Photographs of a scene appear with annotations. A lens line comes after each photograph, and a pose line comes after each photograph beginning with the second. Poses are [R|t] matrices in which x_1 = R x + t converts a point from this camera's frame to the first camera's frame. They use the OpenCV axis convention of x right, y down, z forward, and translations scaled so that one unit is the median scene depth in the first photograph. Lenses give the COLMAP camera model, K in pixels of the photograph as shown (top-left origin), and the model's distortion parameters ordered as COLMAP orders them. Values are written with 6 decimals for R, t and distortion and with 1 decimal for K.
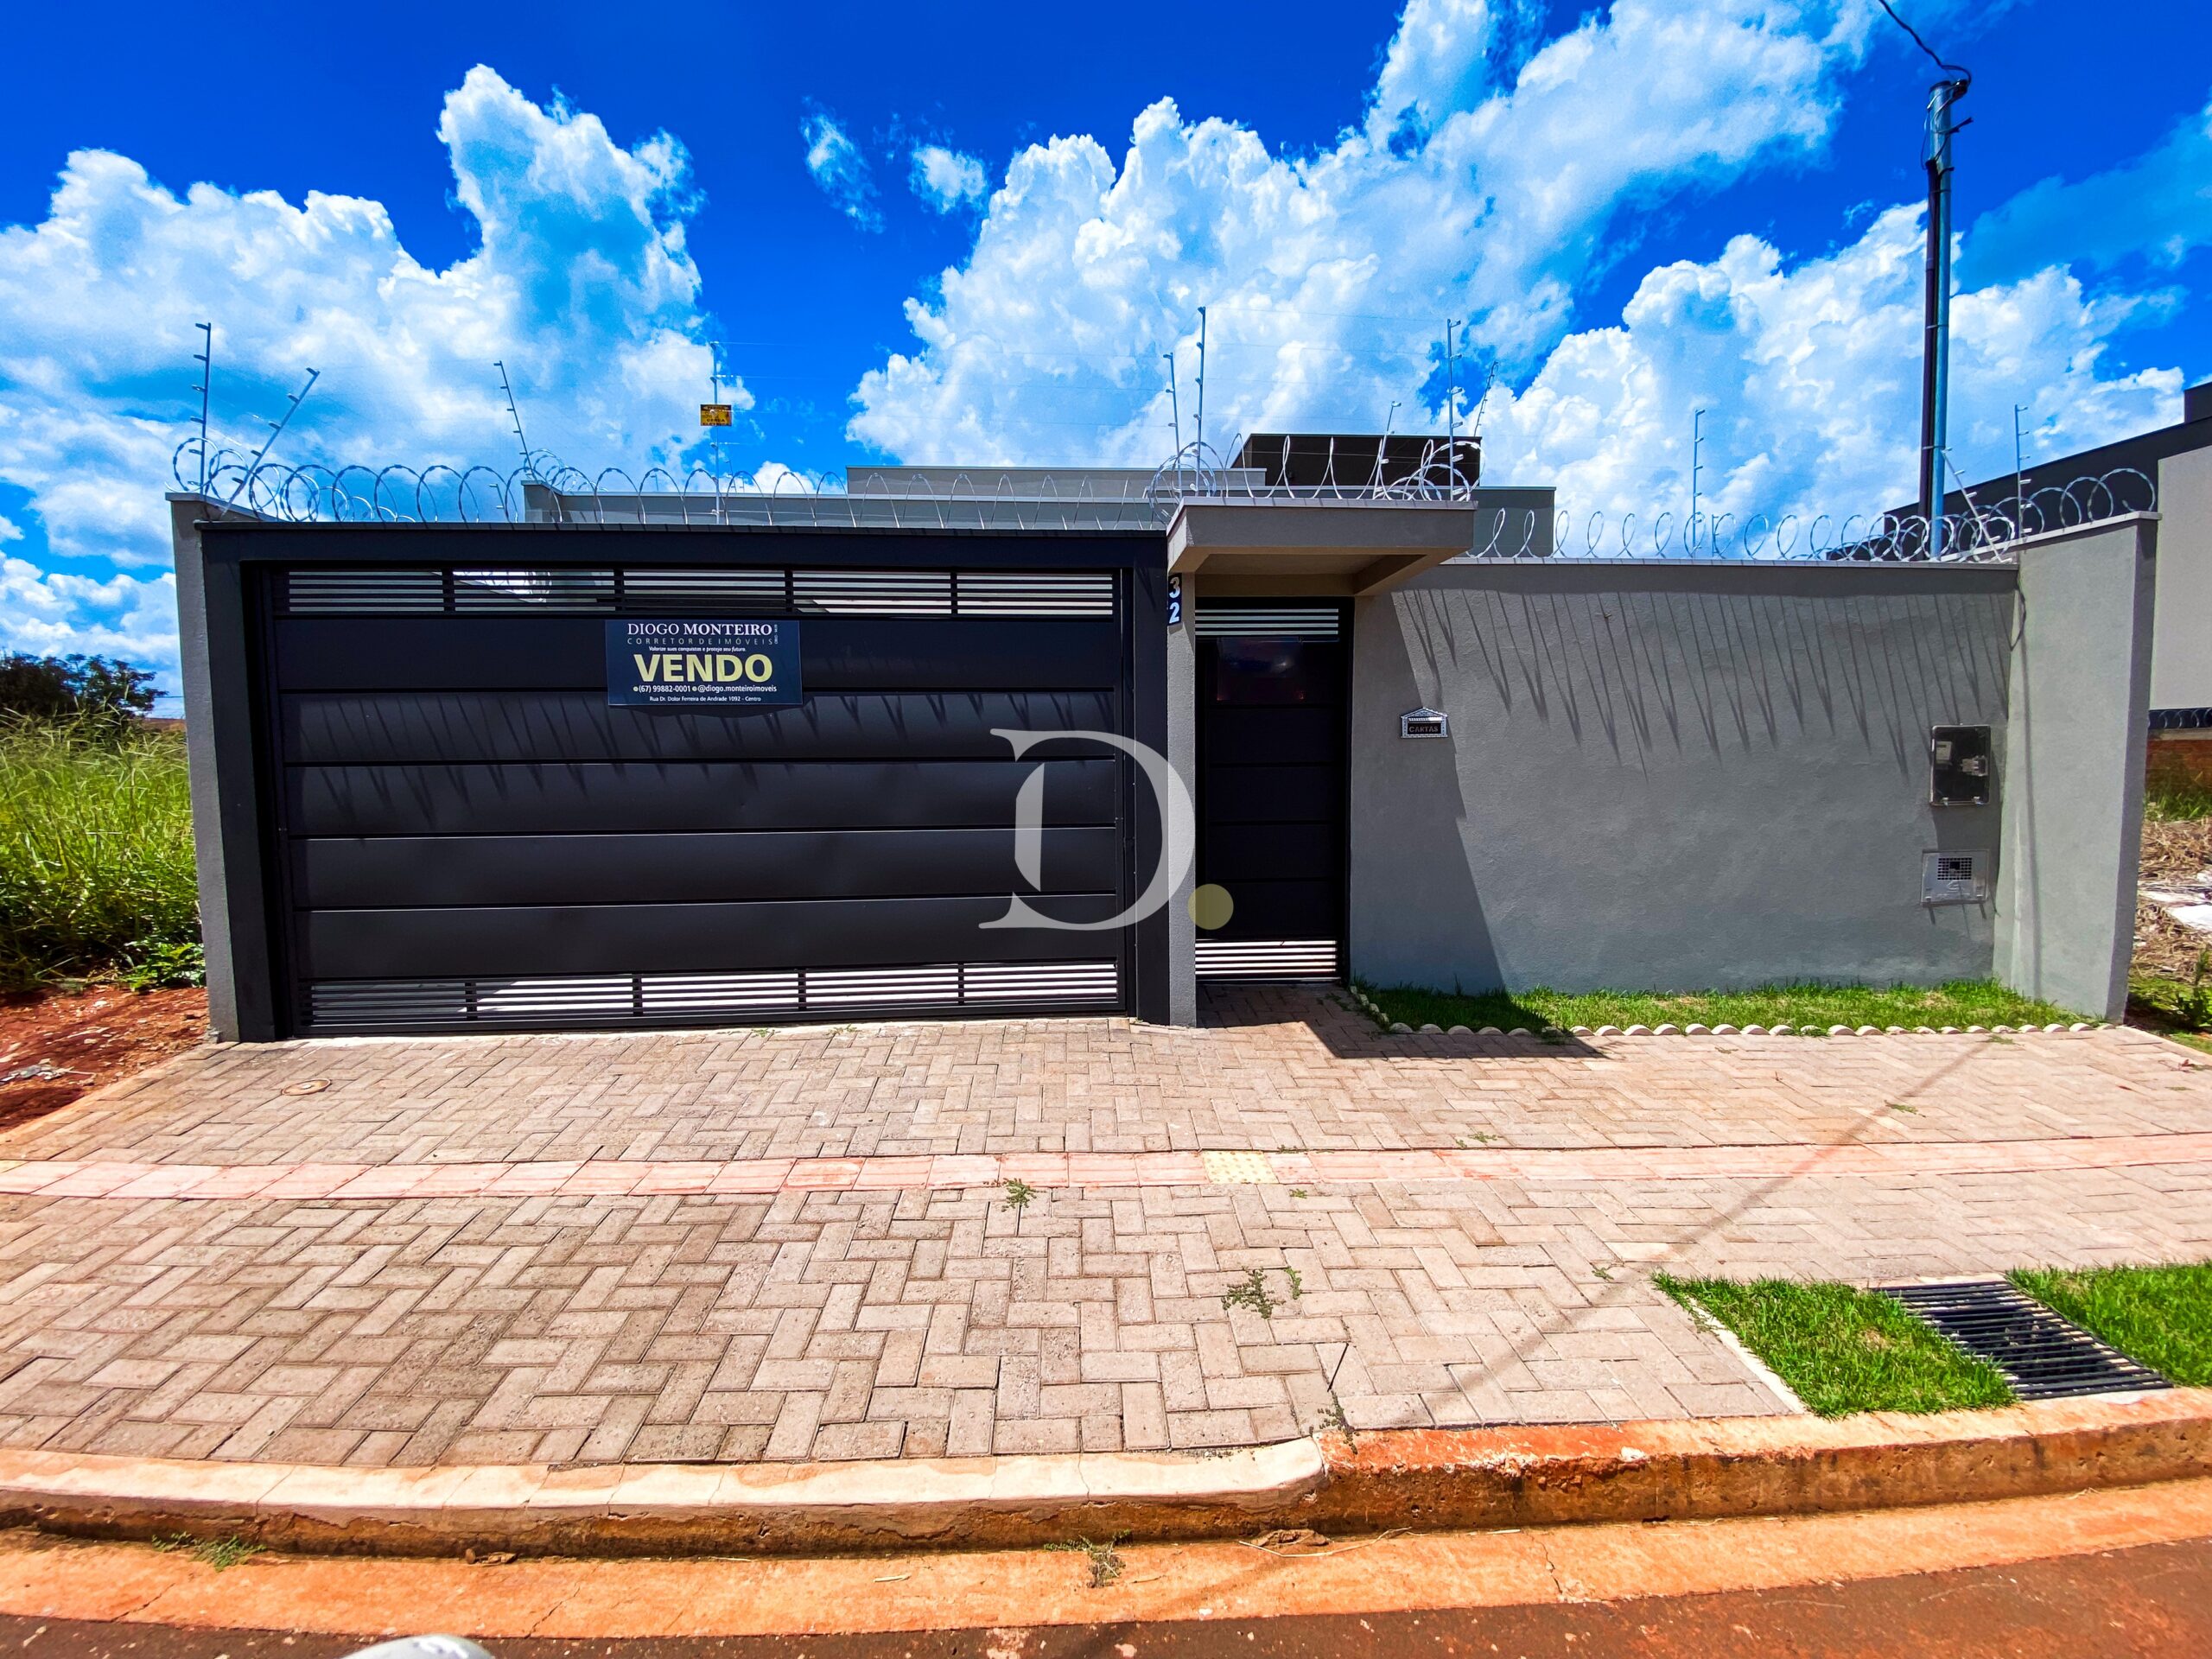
lens RADIAL K [[903.3, 0, 1106.0], [0, 903.3, 829.5], [0, 0, 1]] dist [0.013062, -0.016894]
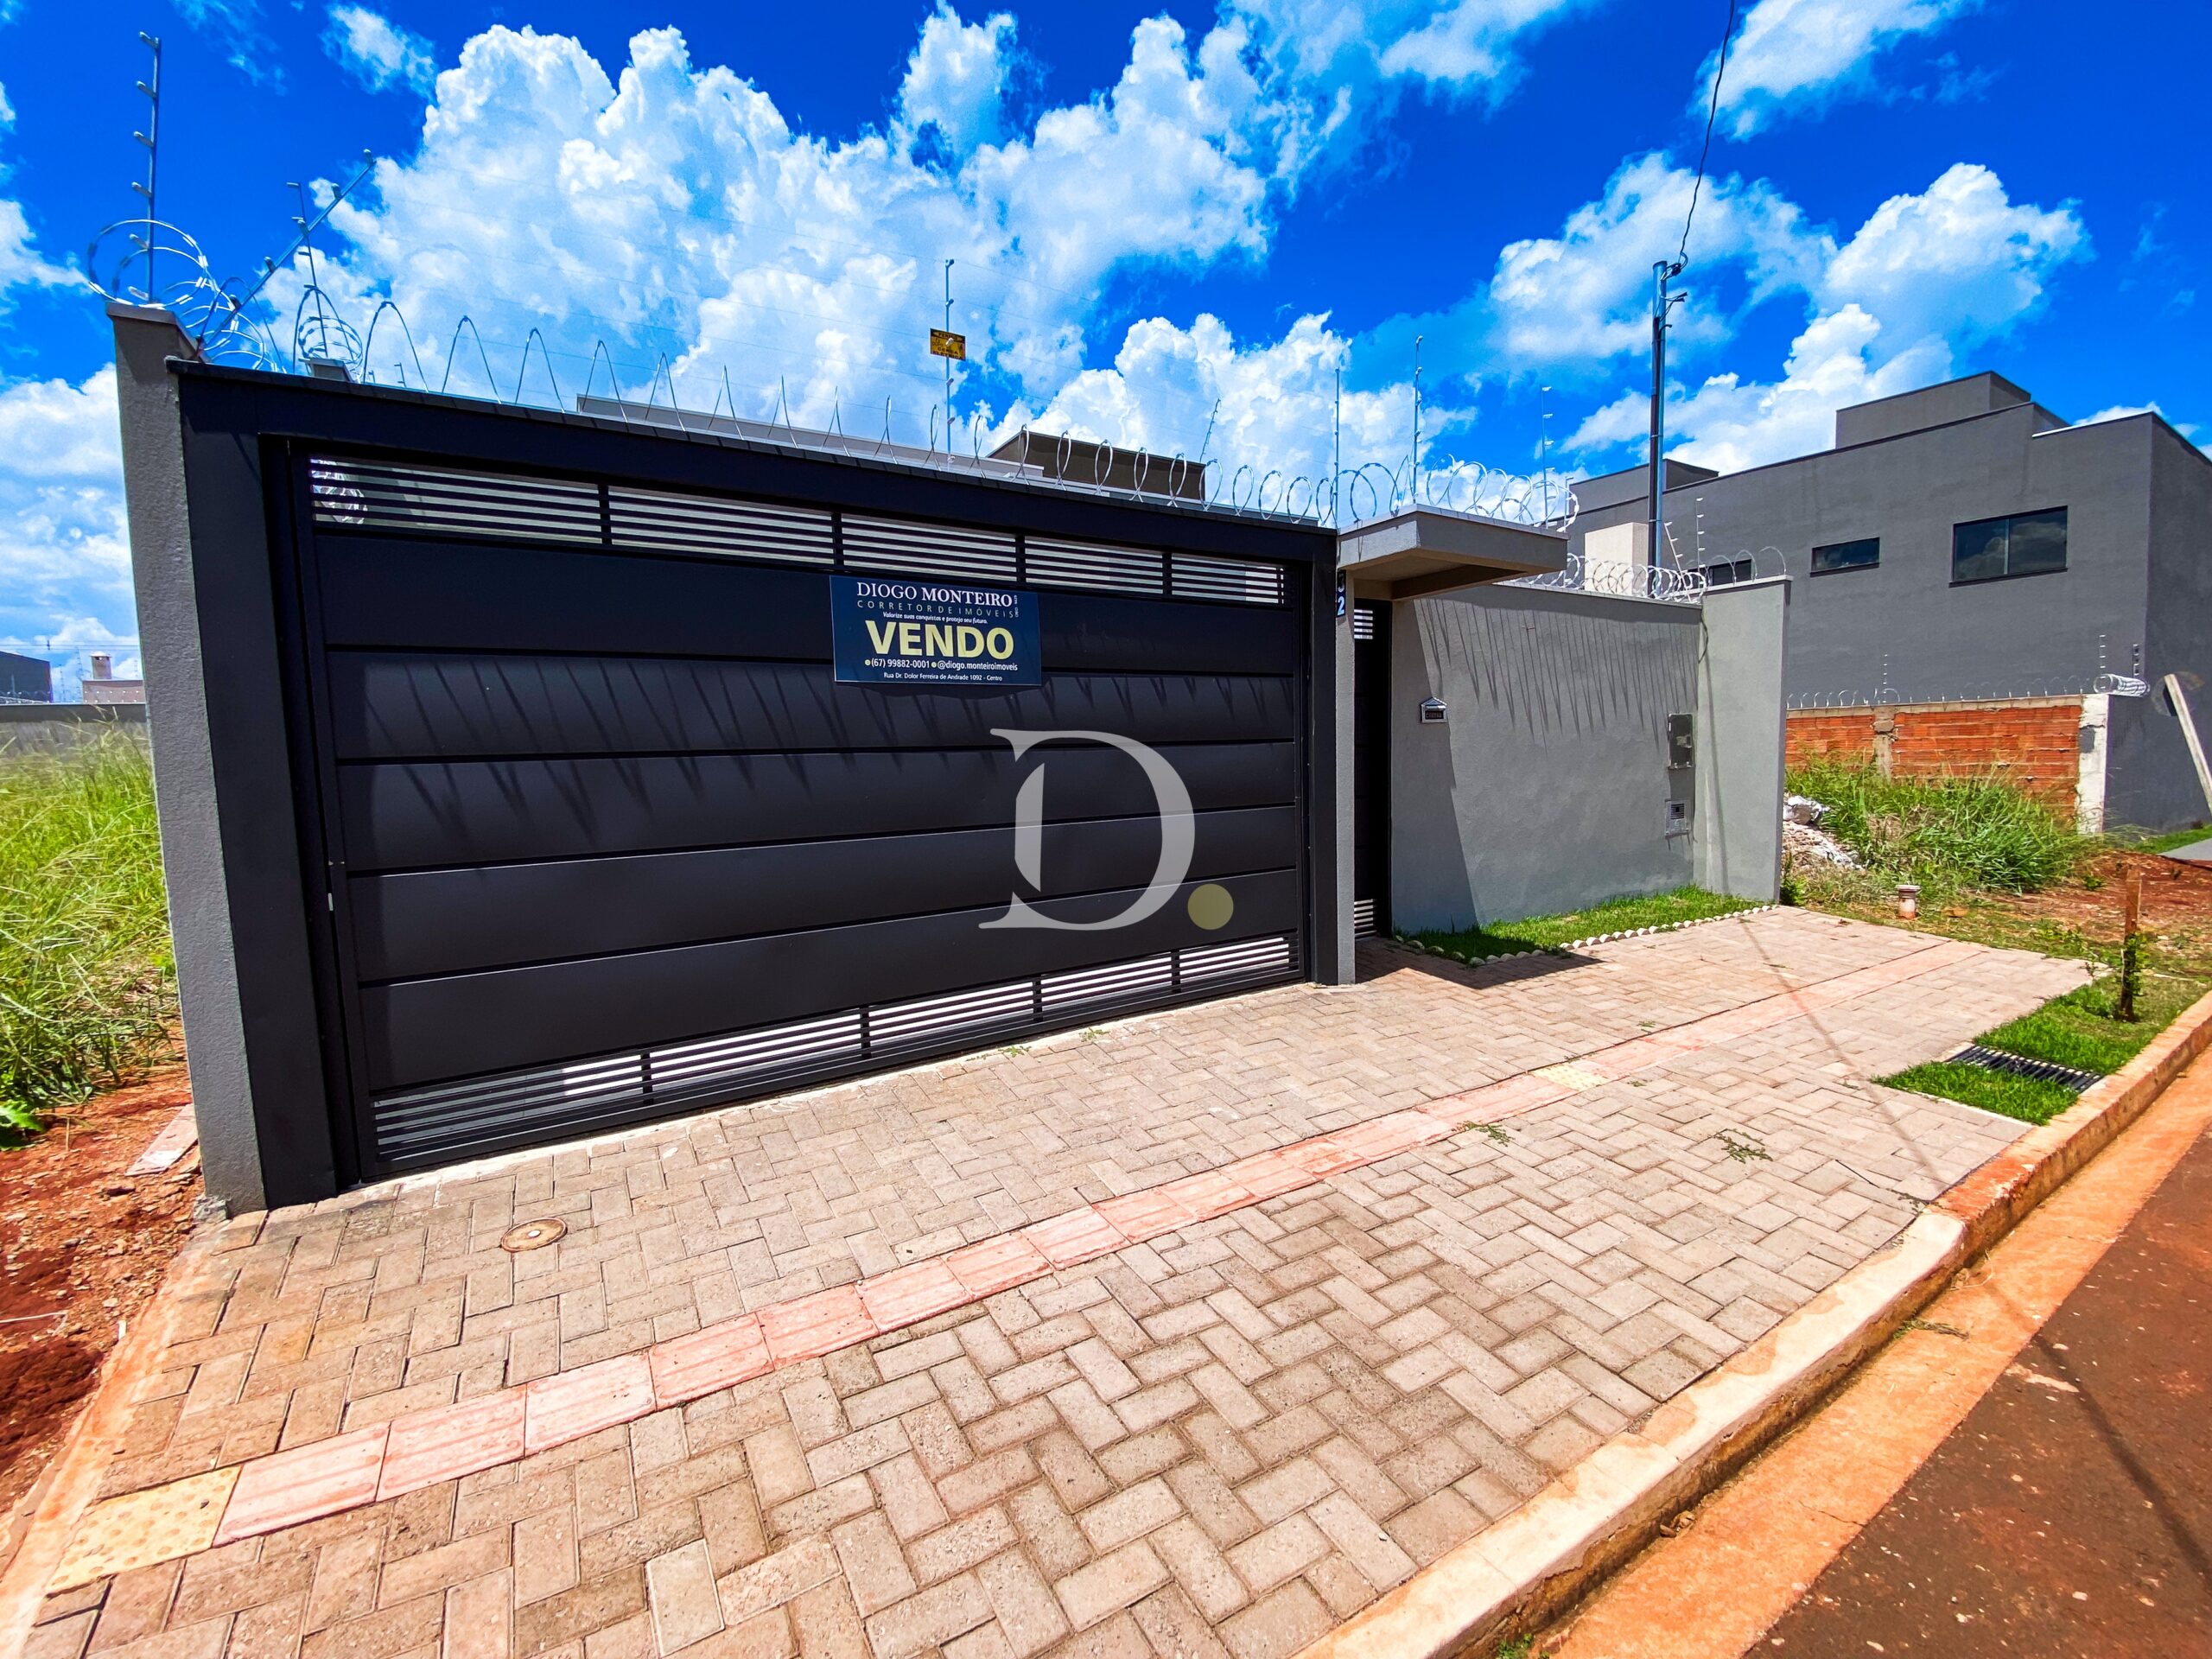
lens RADIAL K [[897.0, 0, 1101.7], [0, 897.0, 827.0], [0, 0, 1]] dist [0.035693, -0.031978]
pose [[0.881737, -0.055314, 0.468486, -0.721284], [0.055096, 0.998380, 0.014181, -0.005089], [-0.468512, 0.013308, 0.883357, 0.175041]]
